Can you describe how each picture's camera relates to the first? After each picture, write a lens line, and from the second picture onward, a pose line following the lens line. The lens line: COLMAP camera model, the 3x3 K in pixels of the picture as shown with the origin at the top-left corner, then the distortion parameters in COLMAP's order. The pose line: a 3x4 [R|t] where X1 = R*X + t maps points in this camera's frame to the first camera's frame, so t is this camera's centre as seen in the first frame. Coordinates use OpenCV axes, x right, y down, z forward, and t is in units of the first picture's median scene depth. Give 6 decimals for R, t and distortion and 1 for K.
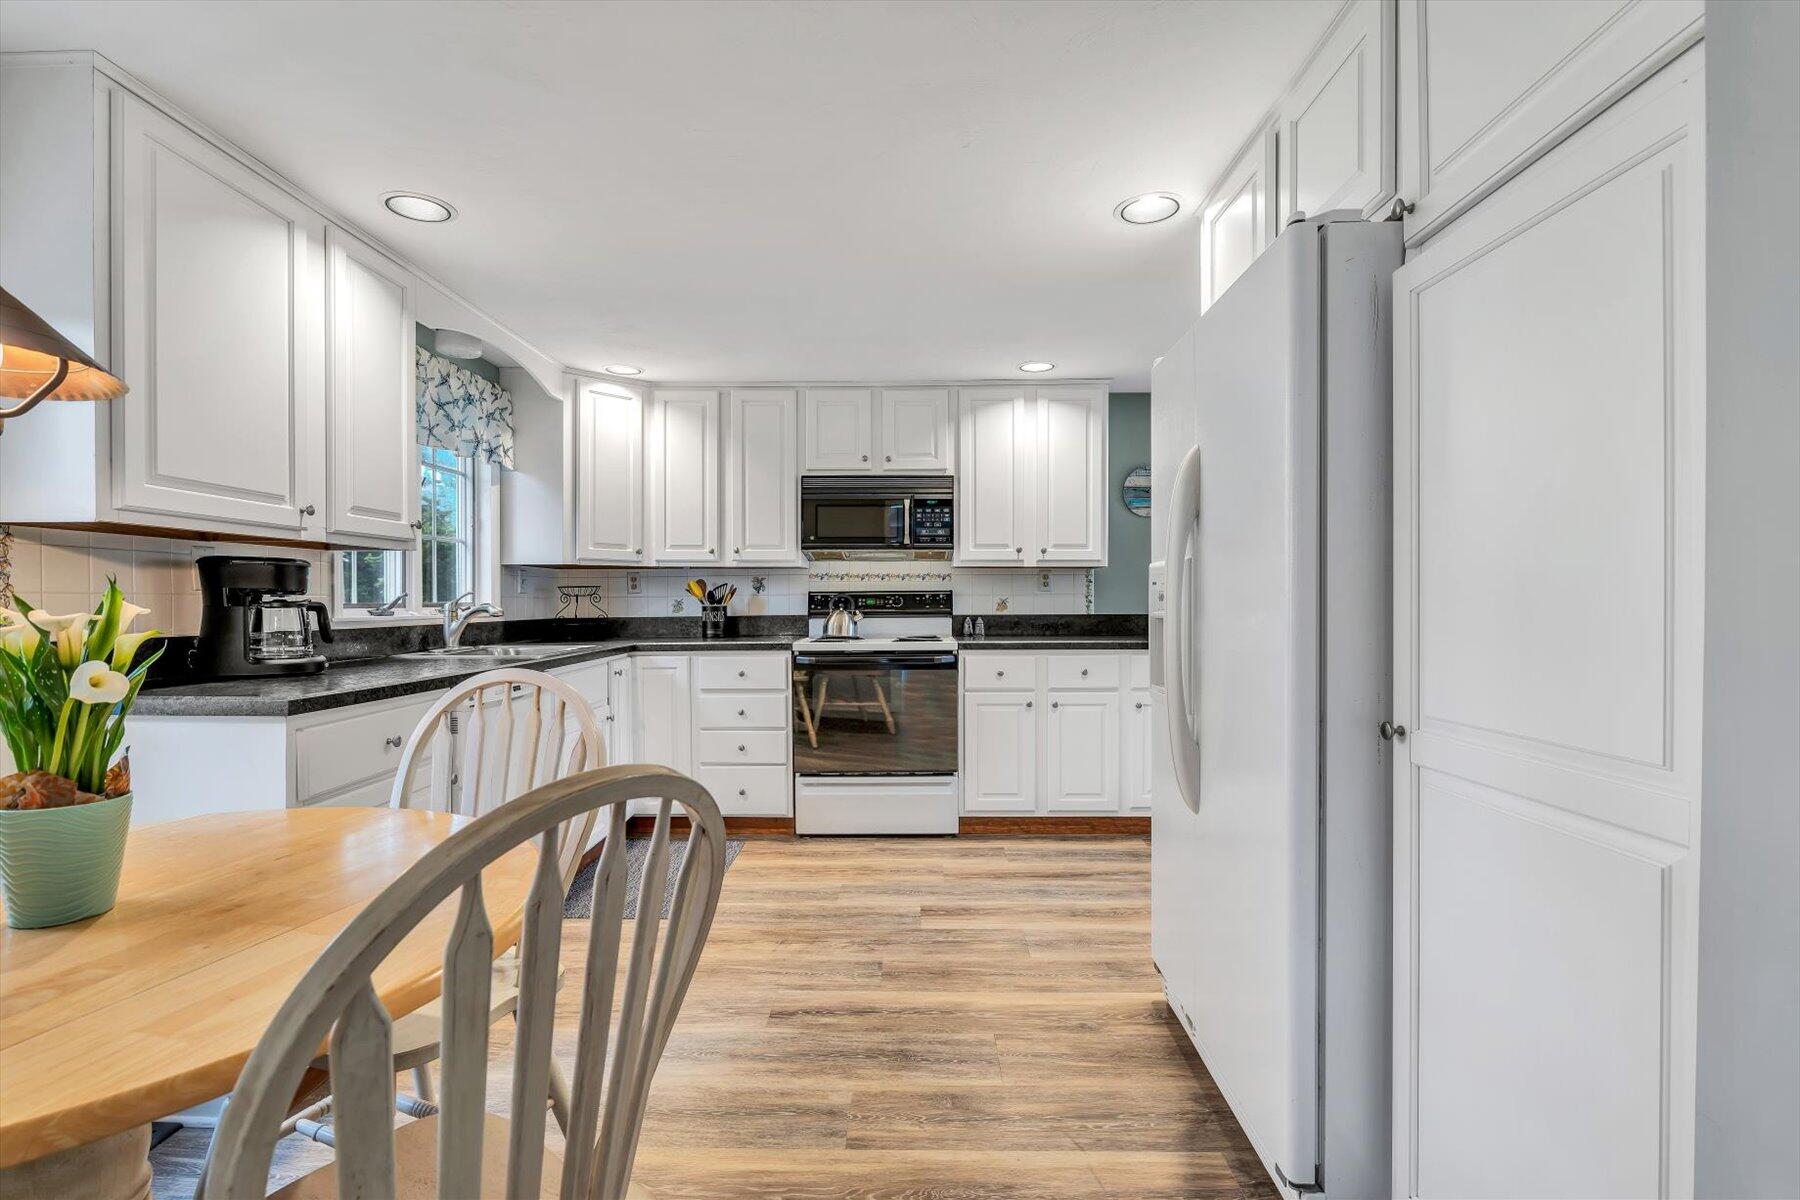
lens RADIAL K [[848.9, 0, 906.0], [0, 848.9, 598.0], [0, 0, 1]] dist [-0.000580, -0.002744]
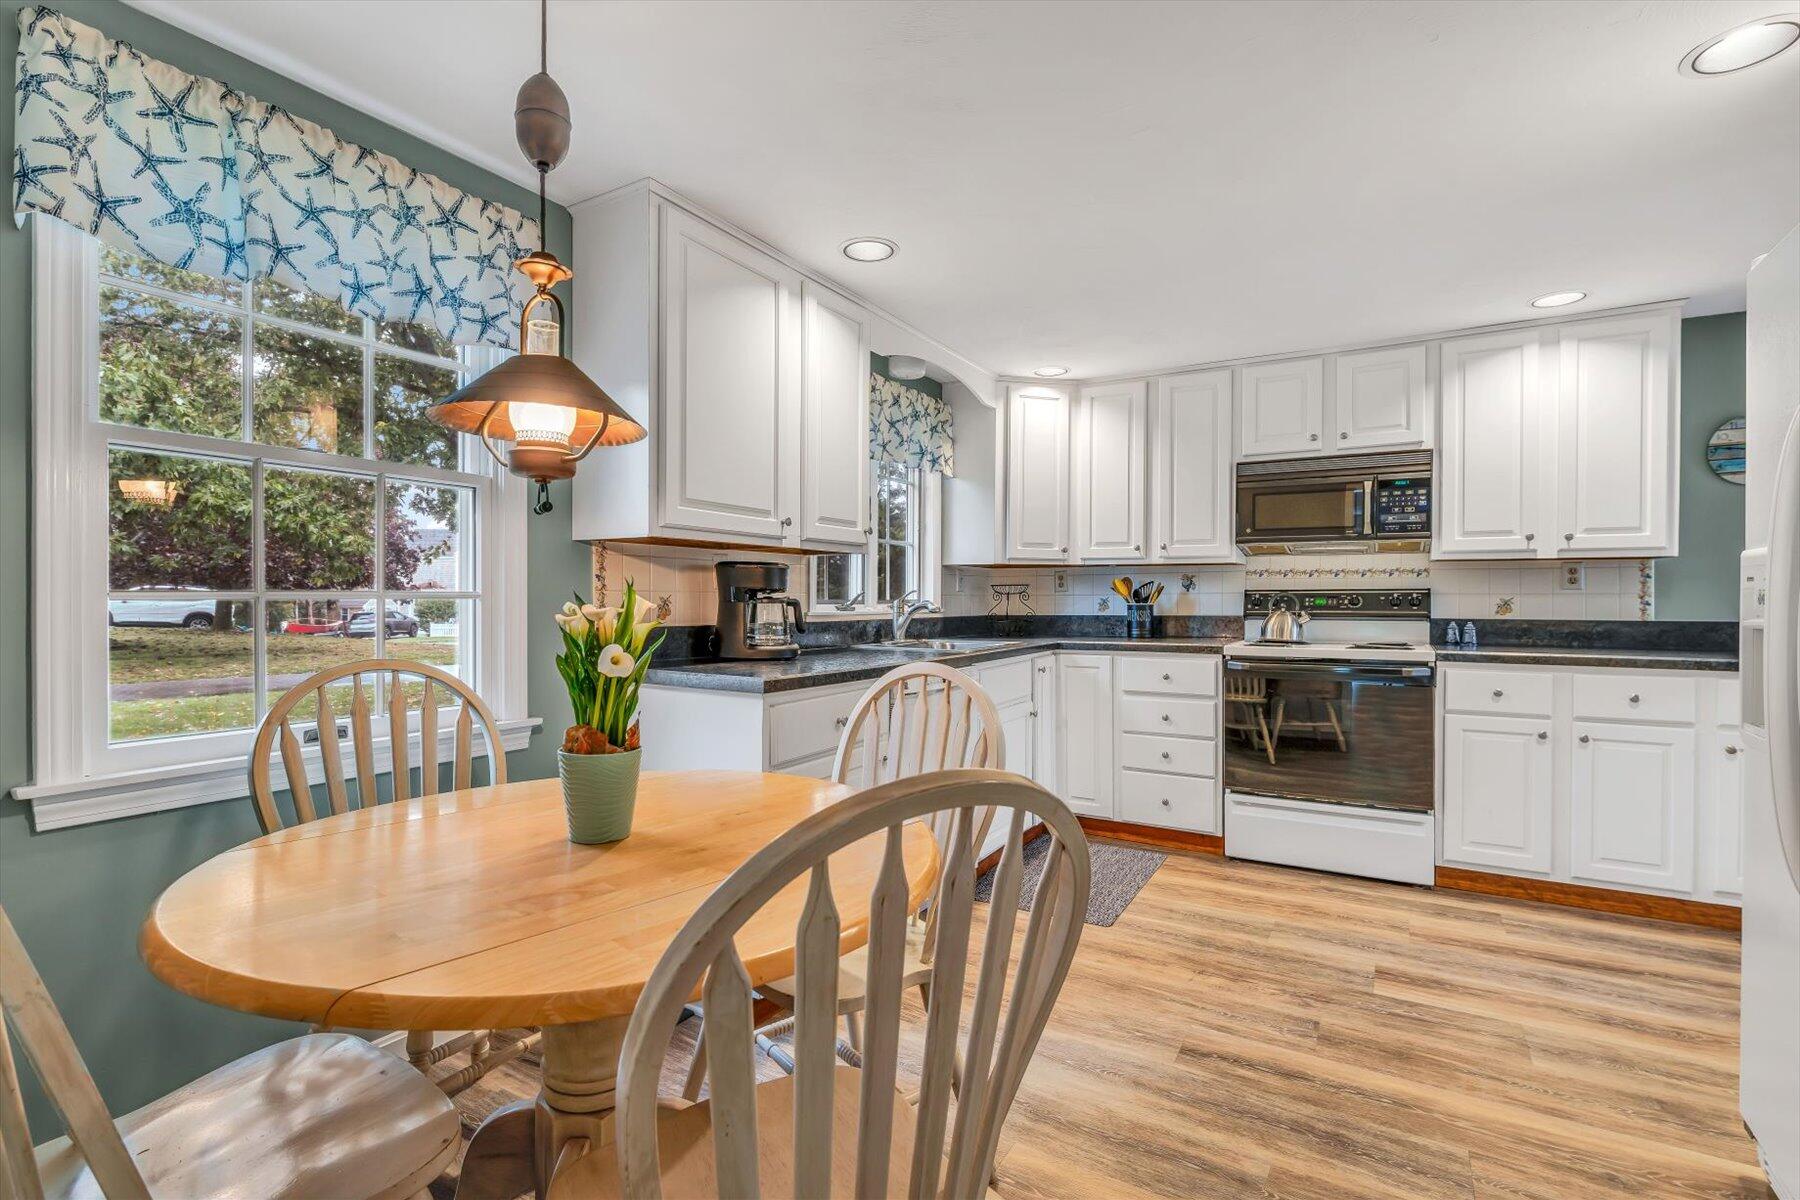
lens RADIAL K [[848.9, 0, 911.3], [0, 848.9, 595.2], [0, 0, 1]] dist [-0.000580, -0.002744]
pose [[0.865981, 0.003899, -0.500062, 0.039279], [-0.003917, 0.999992, 0.001014, -0.001928], [0.500062, 0.001081, 0.865989, 0.047662]]
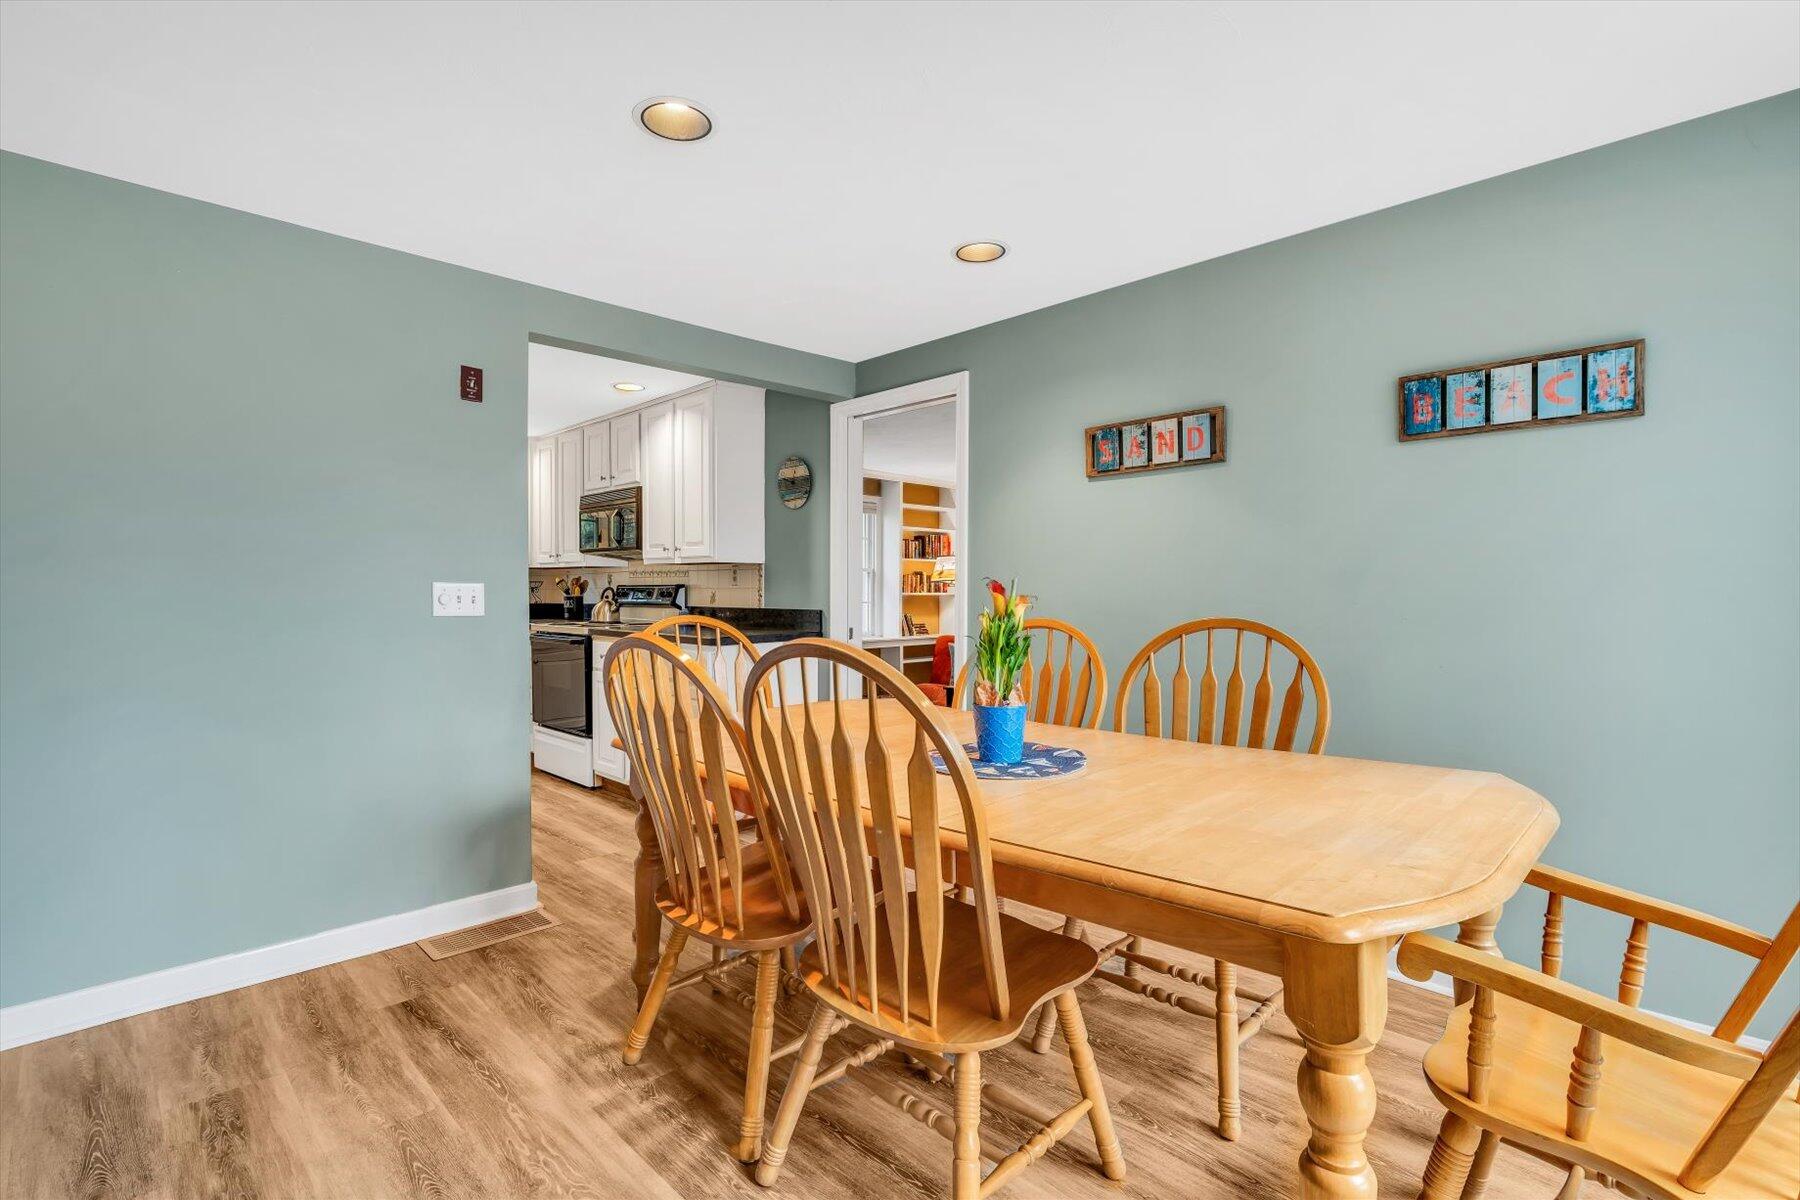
lens RADIAL K [[848.9, 0, 900.8], [0, 848.9, 595.0], [0, 0, 1]] dist [-0.000580, -0.002744]
pose [[0.723015, 0.009822, -0.690762, 1.390465], [-0.004281, 0.999943, 0.009738, -0.010042], [0.690819, -0.004083, 0.723017, 0.497722]]
